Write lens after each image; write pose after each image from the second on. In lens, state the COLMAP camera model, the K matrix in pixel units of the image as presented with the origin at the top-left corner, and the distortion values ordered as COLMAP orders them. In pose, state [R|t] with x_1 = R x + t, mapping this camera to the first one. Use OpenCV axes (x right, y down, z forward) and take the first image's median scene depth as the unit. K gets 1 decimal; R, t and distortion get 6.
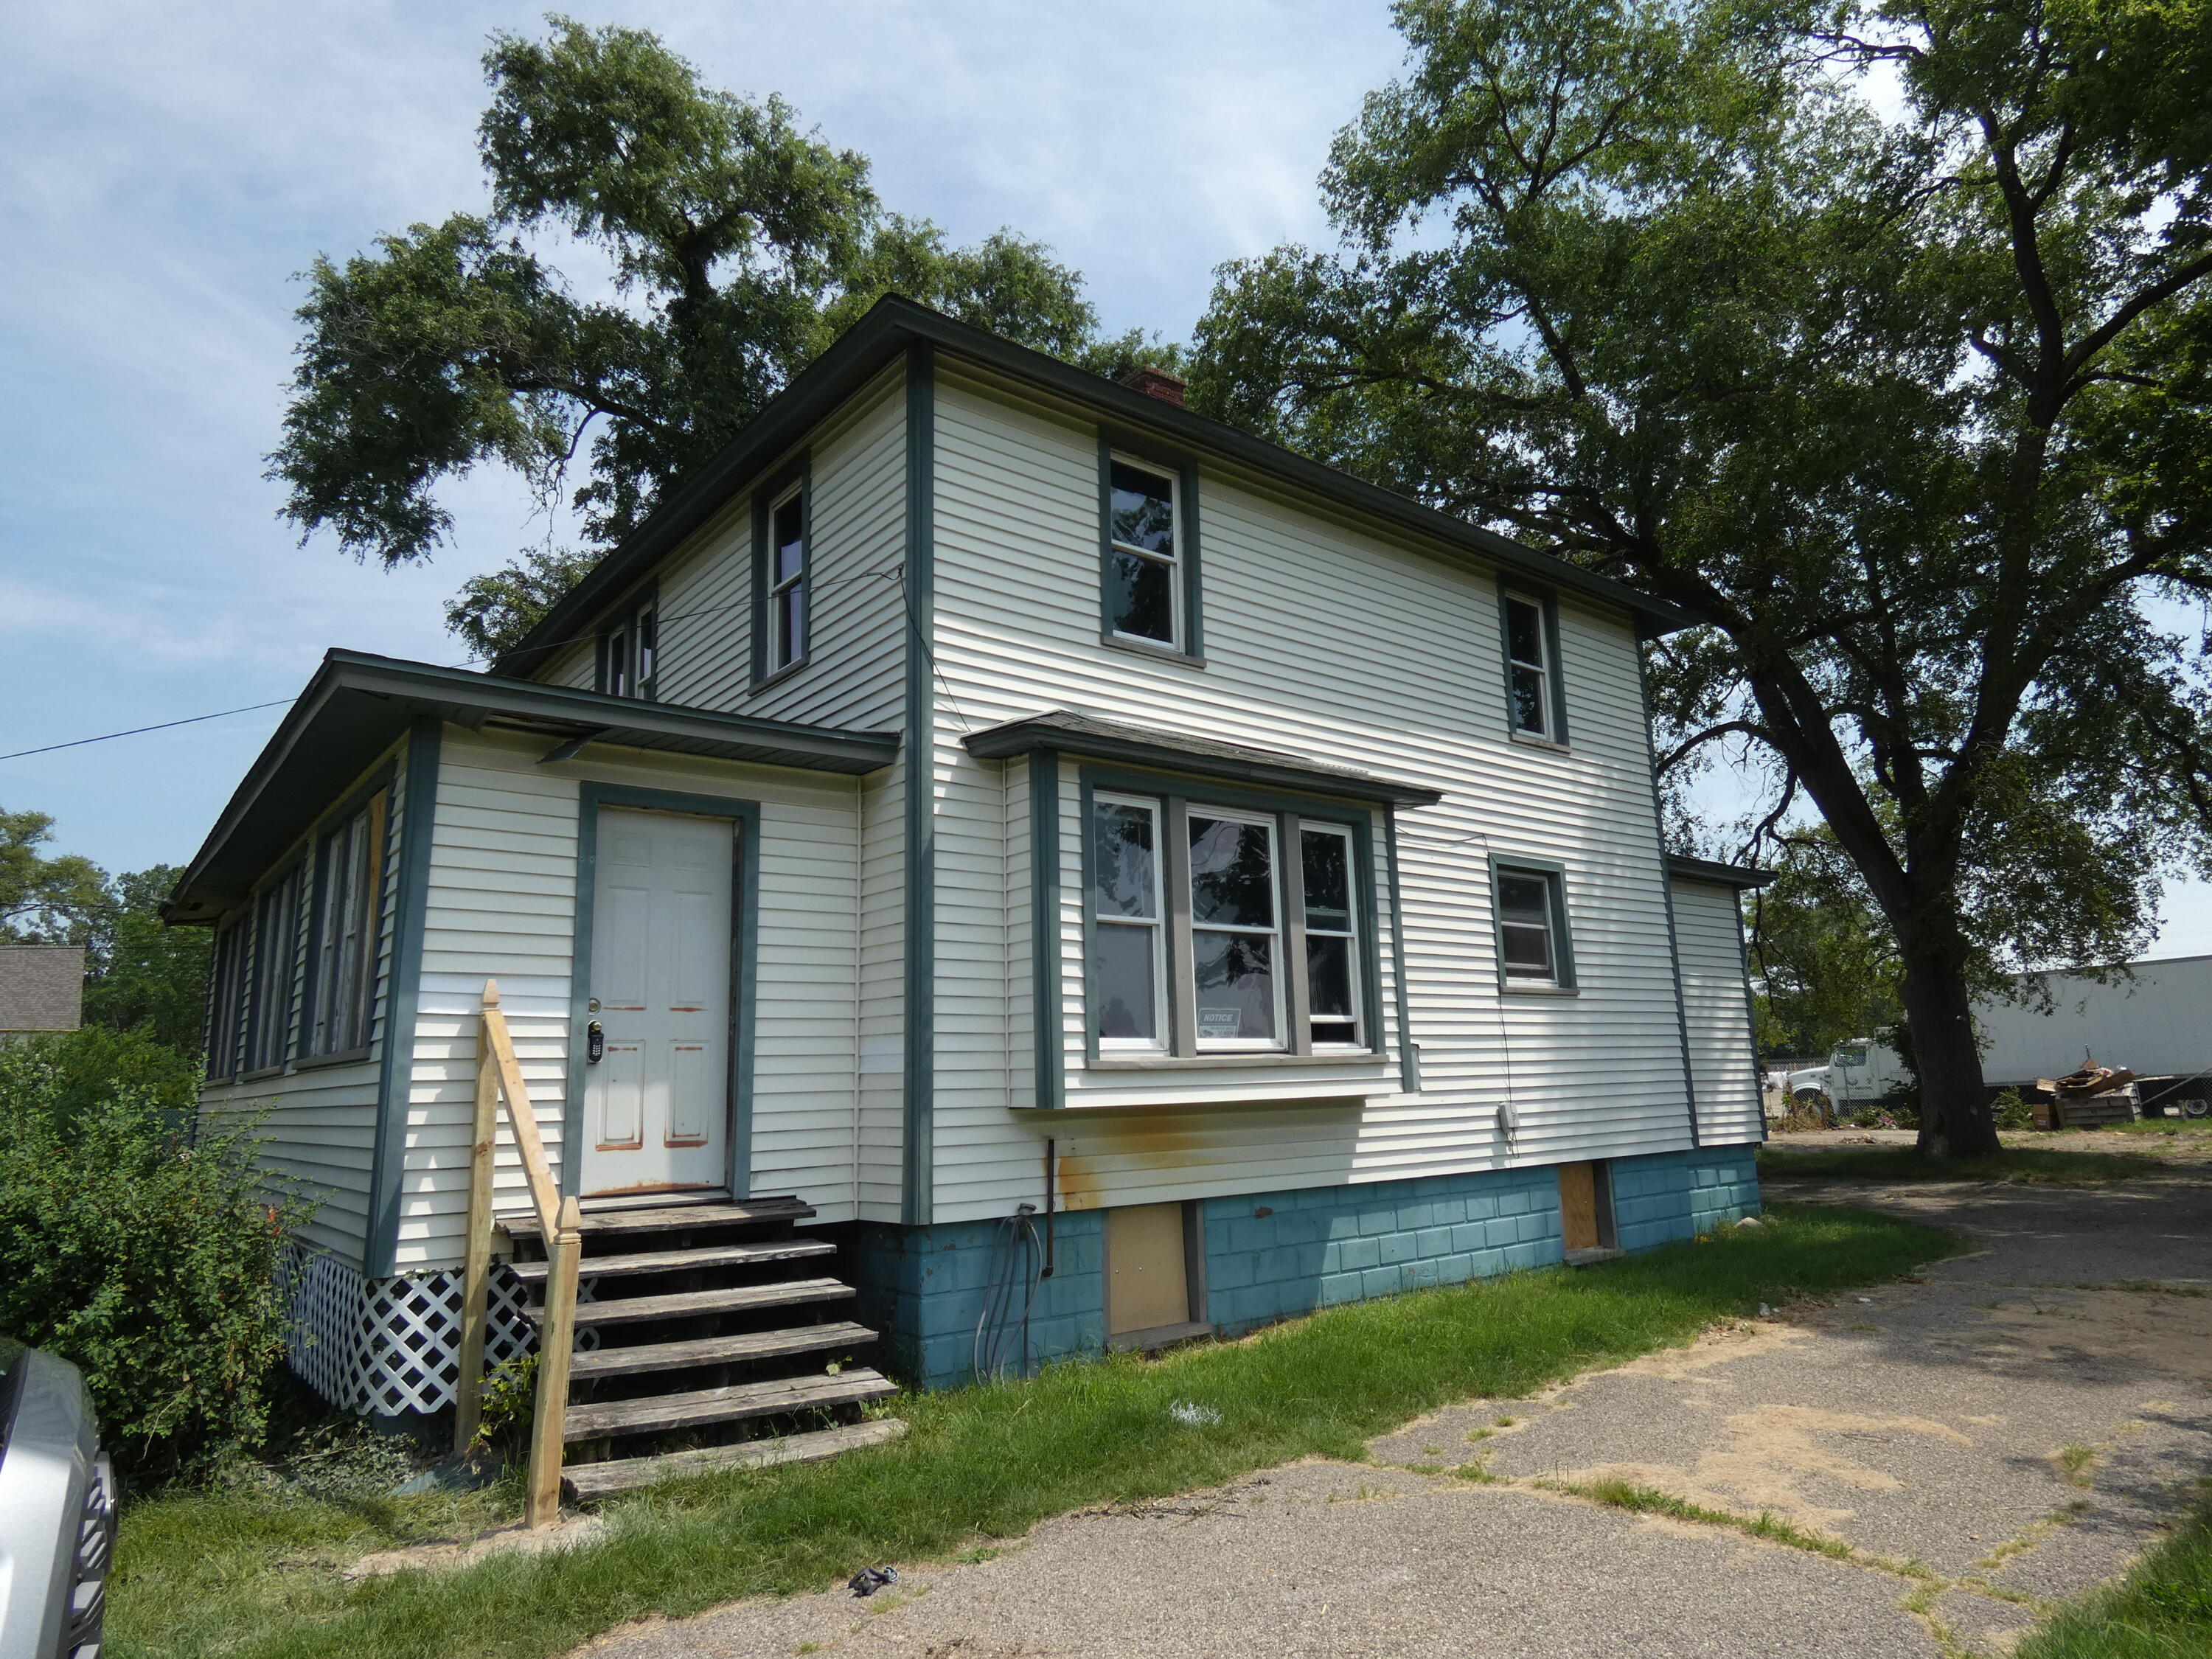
lens RADIAL K [[1309.9, 0, 1106.0], [0, 1309.9, 829.5], [0, 0, 1]] dist [-0.003727, -0.000065]
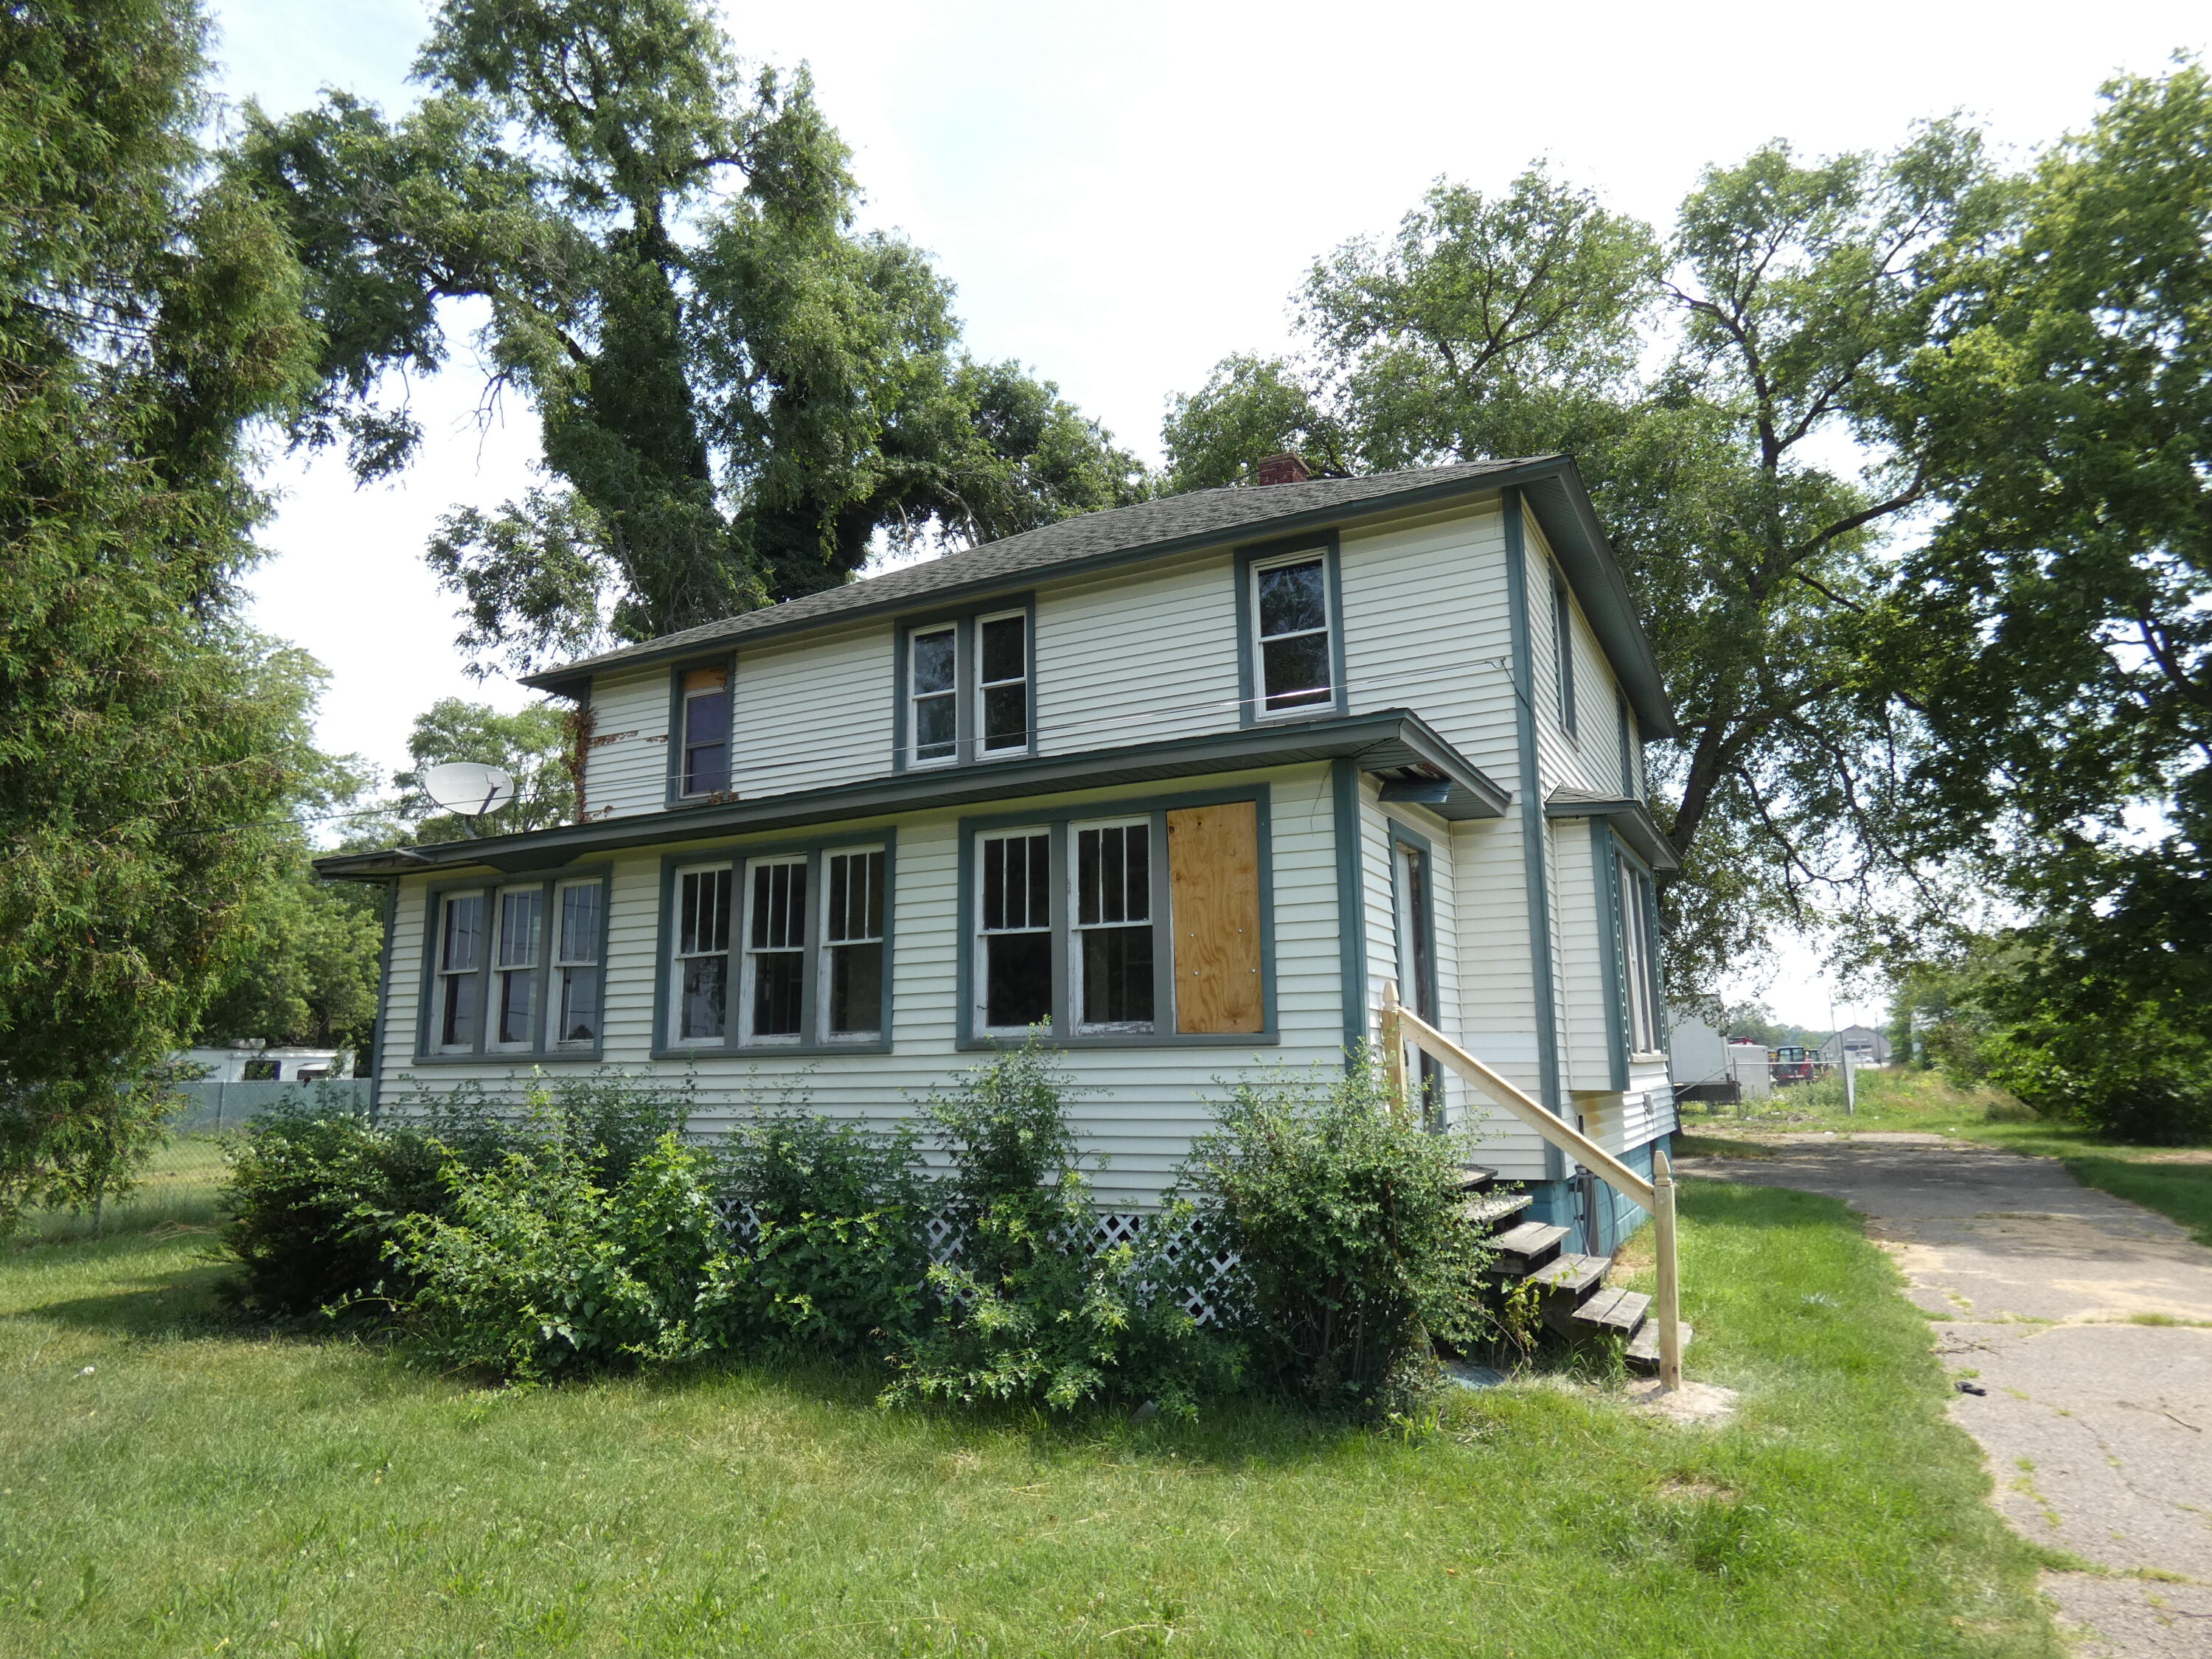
lens RADIAL K [[1342.1, 0, 1106.0], [0, 1342.1, 829.5], [0, 0, 1]] dist [-0.004477, -0.001358]
pose [[0.917798, 0.085208, 0.387797, -0.986052], [-0.083738, 0.996272, -0.020721, 0.020274], [-0.388117, -0.013455, 0.921512, -0.031696]]
